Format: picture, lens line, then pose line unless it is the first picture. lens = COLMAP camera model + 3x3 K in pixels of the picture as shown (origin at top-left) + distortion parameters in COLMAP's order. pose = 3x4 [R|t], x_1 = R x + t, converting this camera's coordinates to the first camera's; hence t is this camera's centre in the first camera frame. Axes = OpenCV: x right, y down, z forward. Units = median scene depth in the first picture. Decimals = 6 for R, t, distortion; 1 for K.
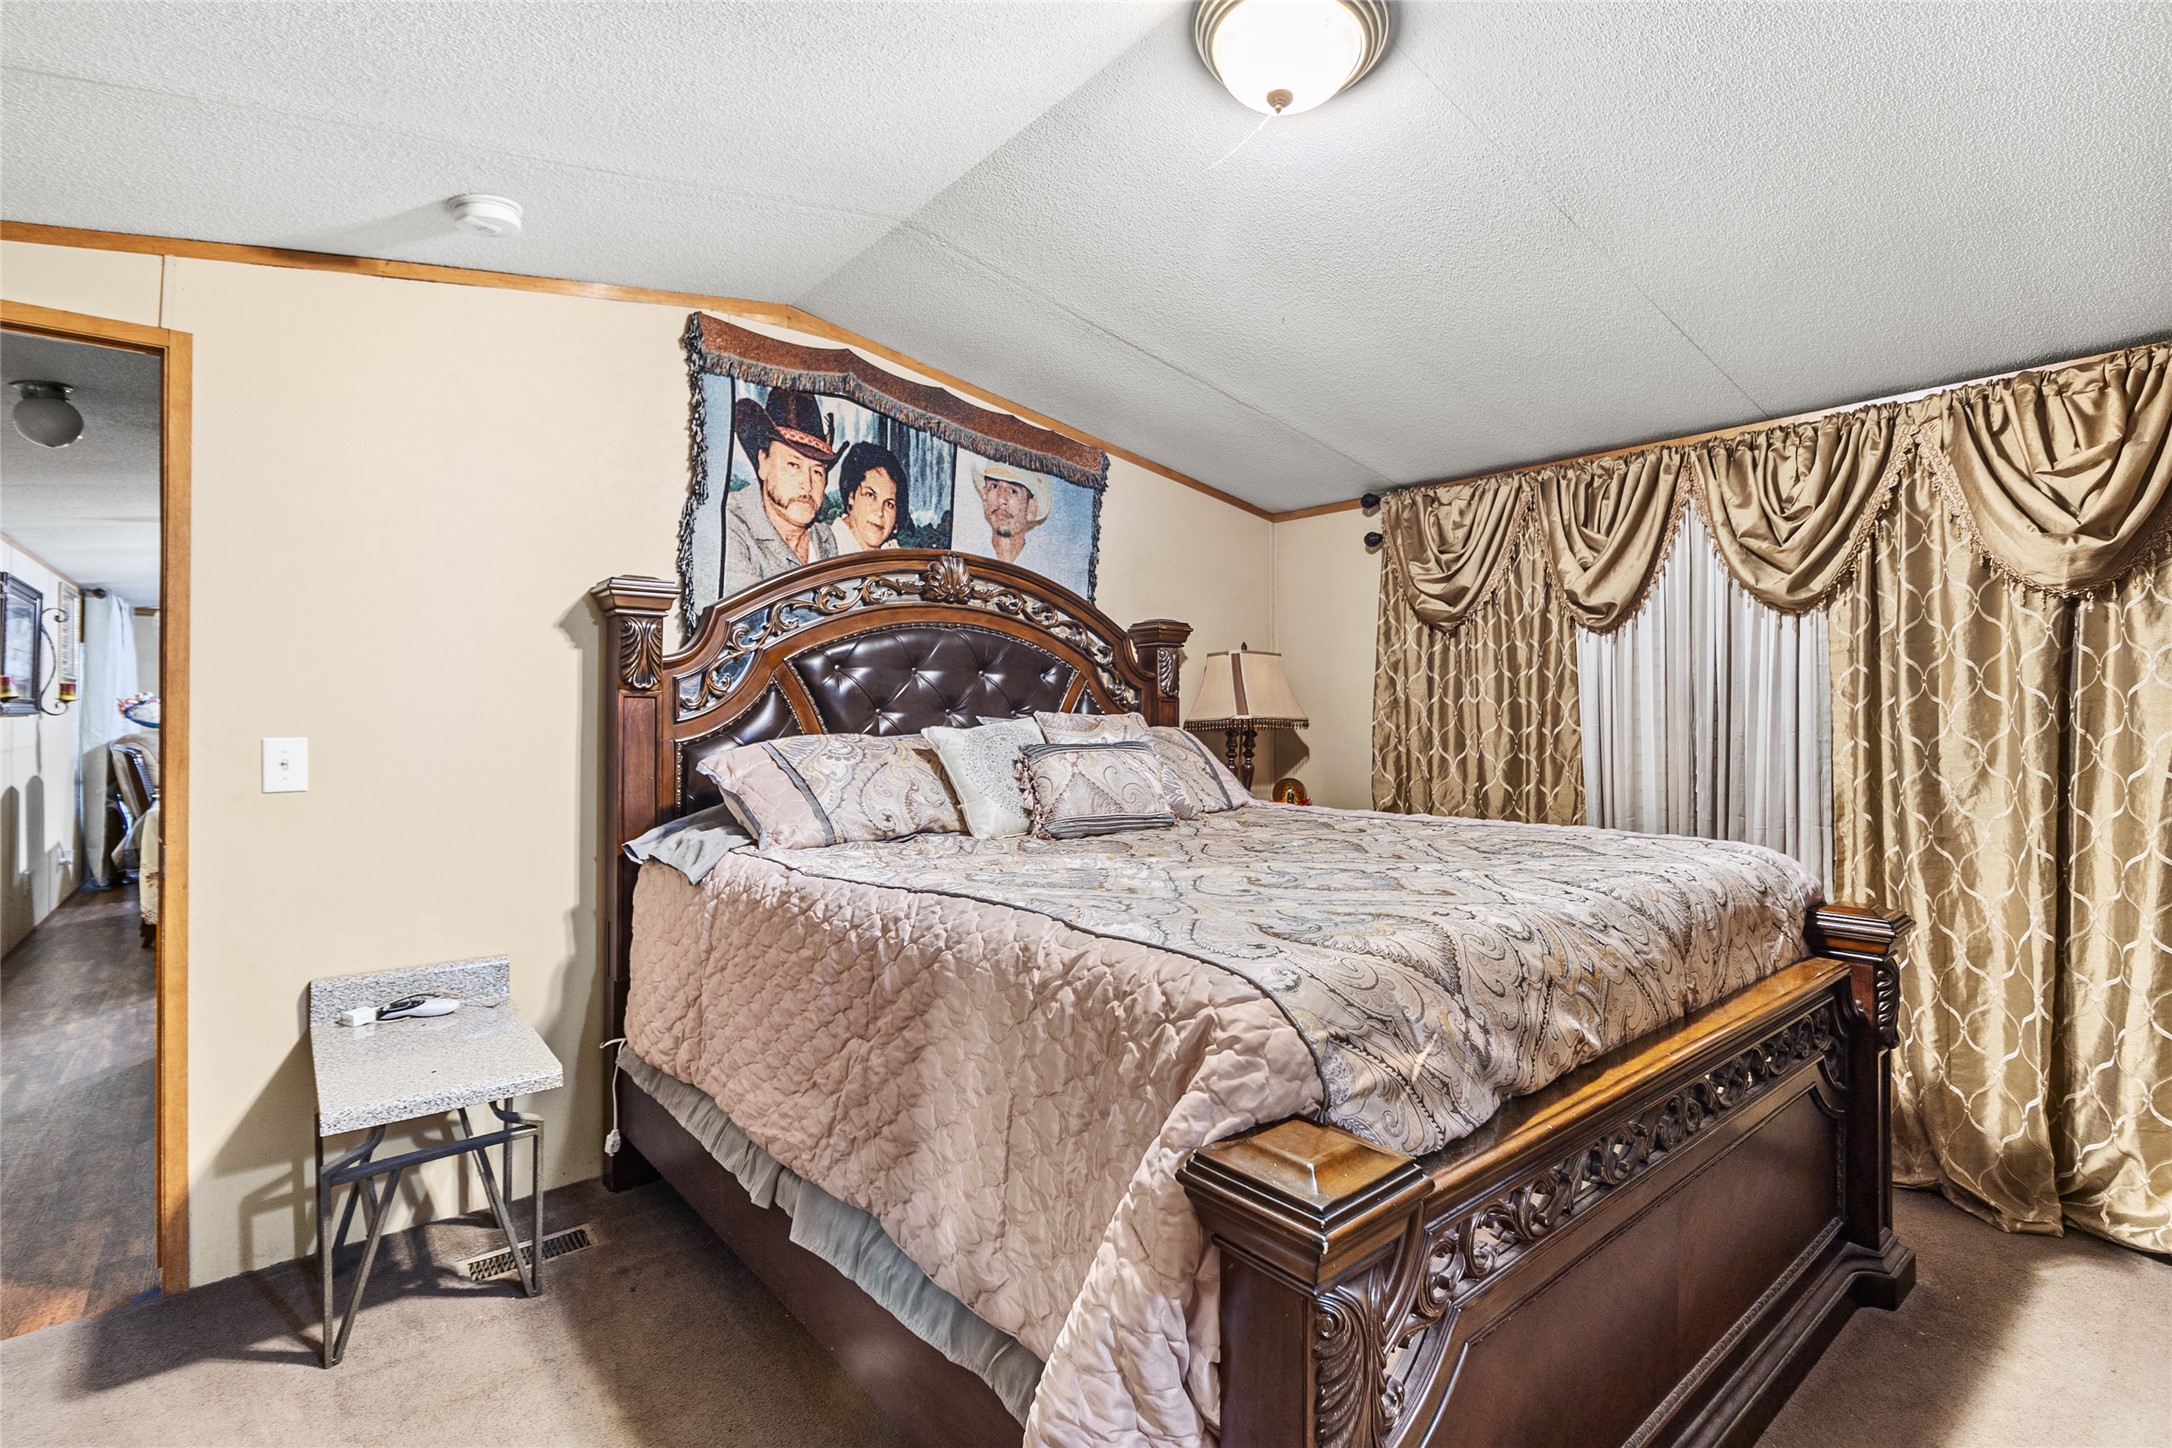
lens RADIAL K [[999.9, 0, 1092.8], [0, 999.9, 719.5], [0, 0, 1]] dist [-0.004487, -0.000958]
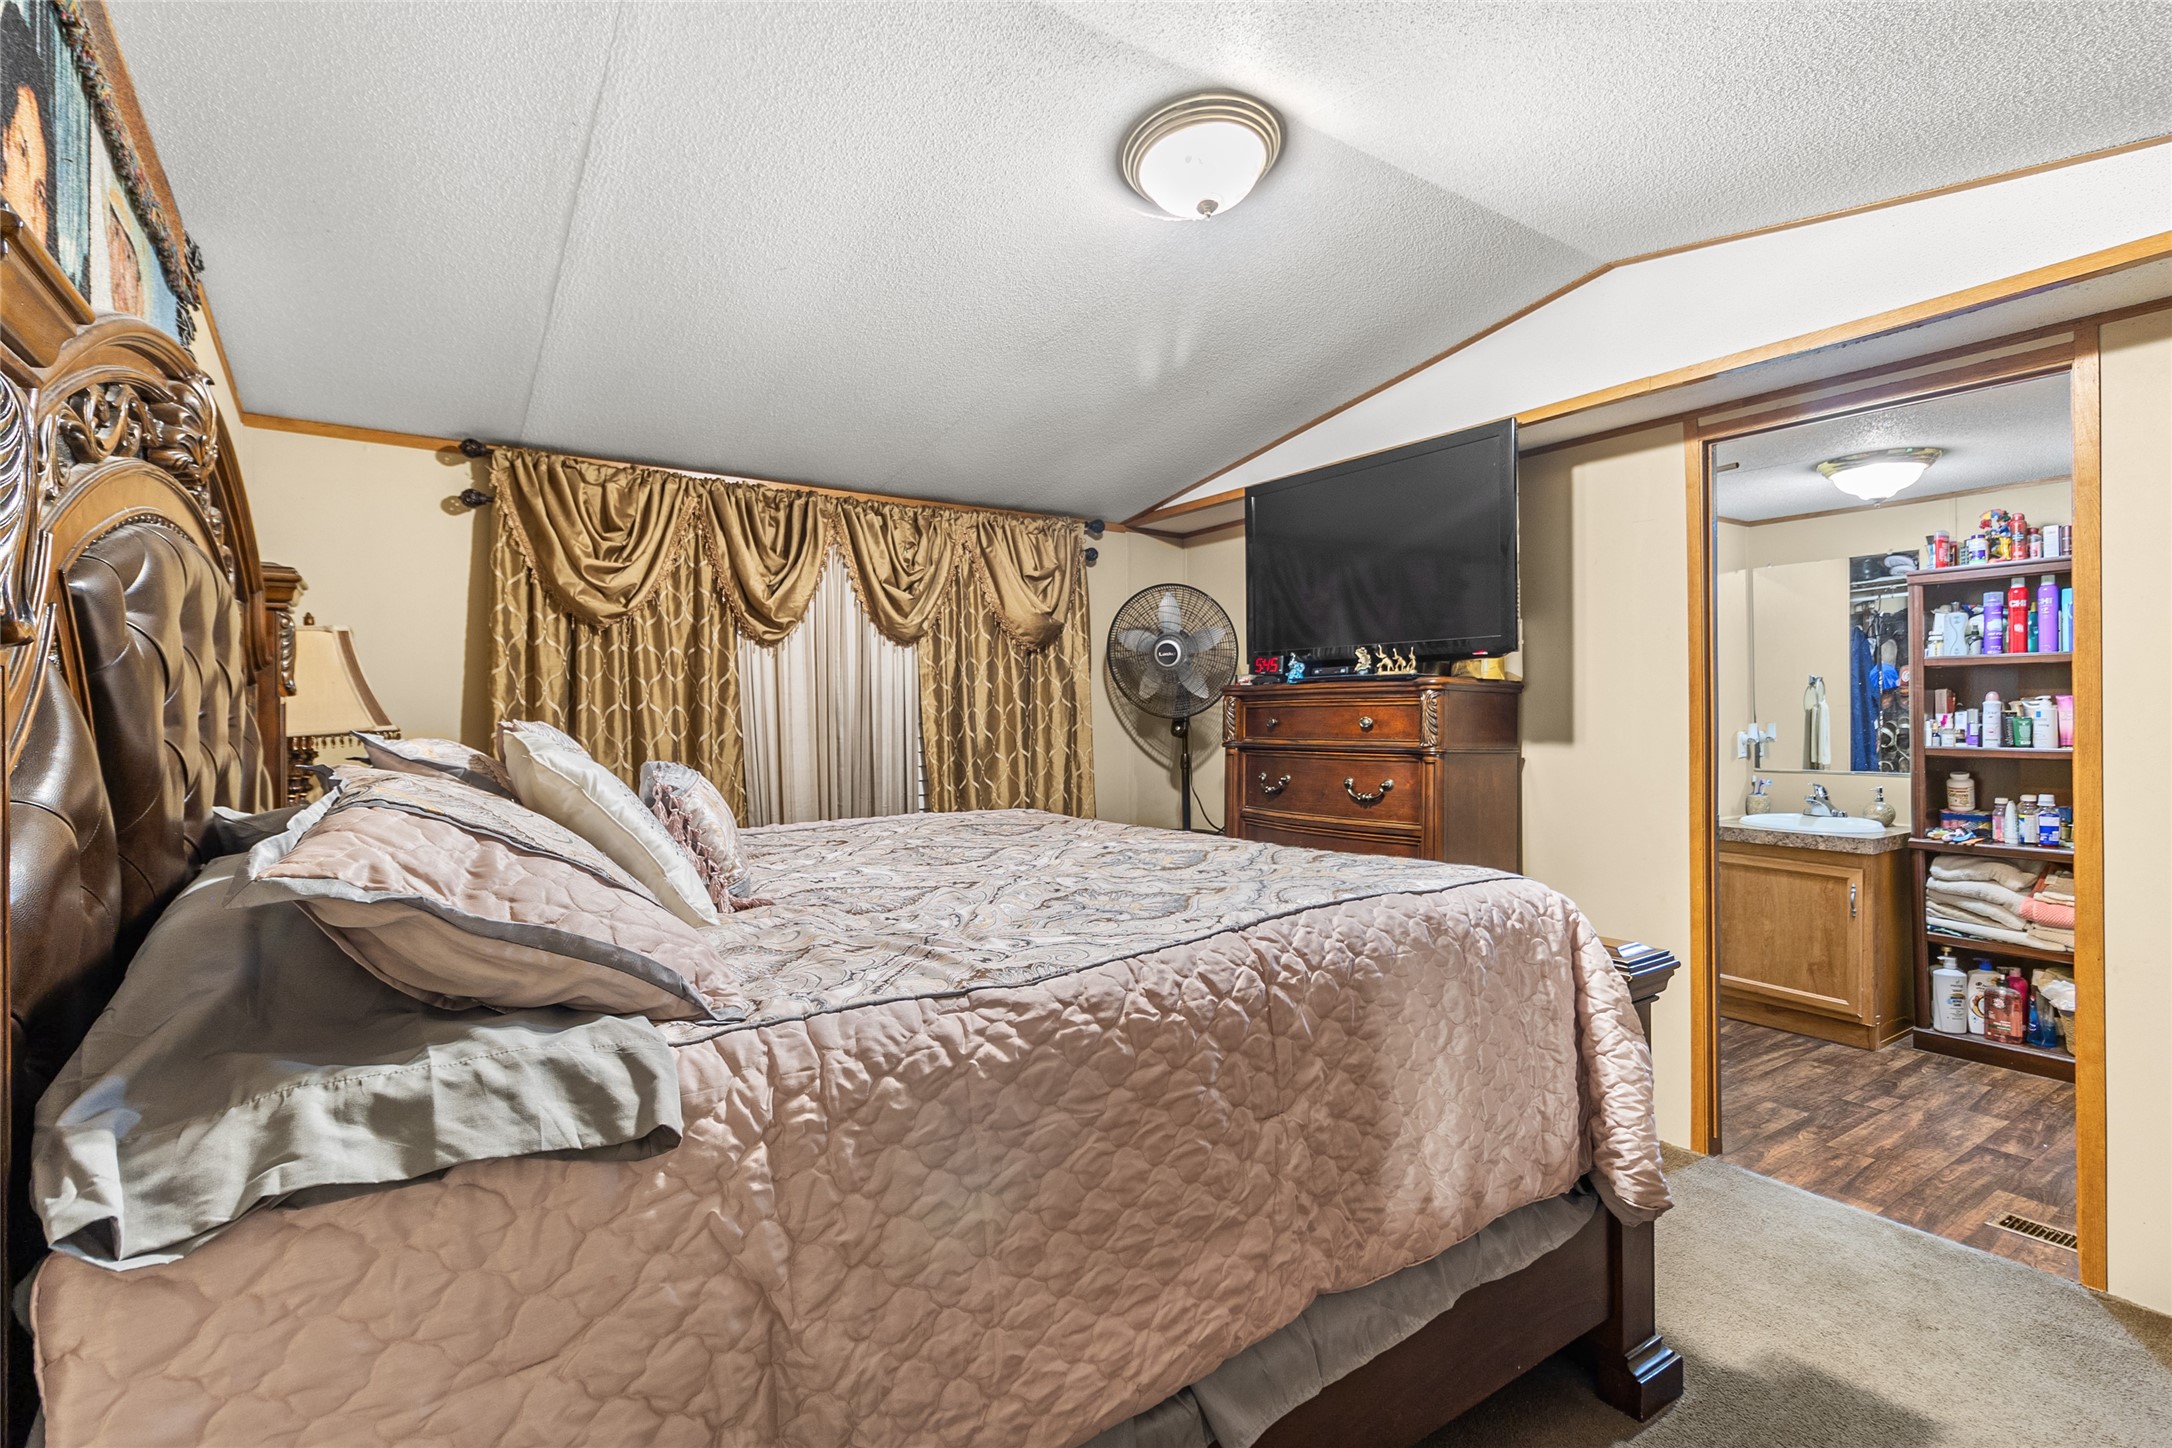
lens RADIAL K [[999.9, 0, 1095.9], [0, 999.9, 723.8], [0, 0, 1]] dist [-0.004487, -0.000958]
pose [[0.097023, -0.008837, 0.995243, -0.562692], [0.010277, 0.999916, 0.007877, -0.006916], [-0.995229, 0.009464, 0.097106, 0.558729]]
